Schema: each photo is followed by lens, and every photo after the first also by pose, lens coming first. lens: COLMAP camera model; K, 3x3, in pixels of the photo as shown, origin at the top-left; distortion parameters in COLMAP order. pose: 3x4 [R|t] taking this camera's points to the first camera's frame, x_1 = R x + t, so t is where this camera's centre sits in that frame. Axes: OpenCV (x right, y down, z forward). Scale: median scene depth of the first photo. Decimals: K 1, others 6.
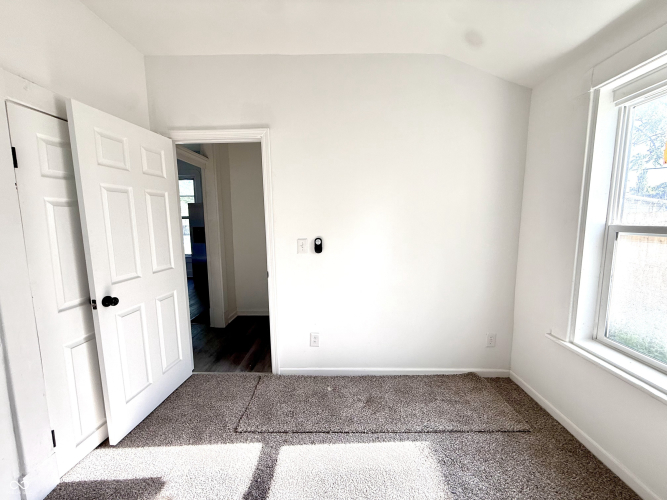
lens RADIAL K [[270.9, 0, 334.7], [0, 270.9, 248.6], [0, 0, 1]] dist [0.000850, 0.000392]
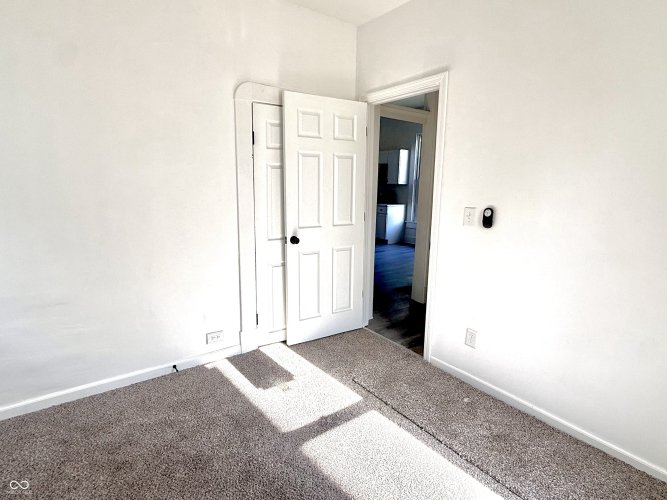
lens RADIAL K [[366.6, 0, 333.4], [0, 366.6, 249.3], [0, 0, 1]] dist [0.012735, -0.000222]
pose [[0.598802, 0.165383, -0.783636, 0.561998], [-0.110766, 0.986146, 0.123482, -0.004577], [0.793201, 0.012859, 0.608824, 0.040093]]
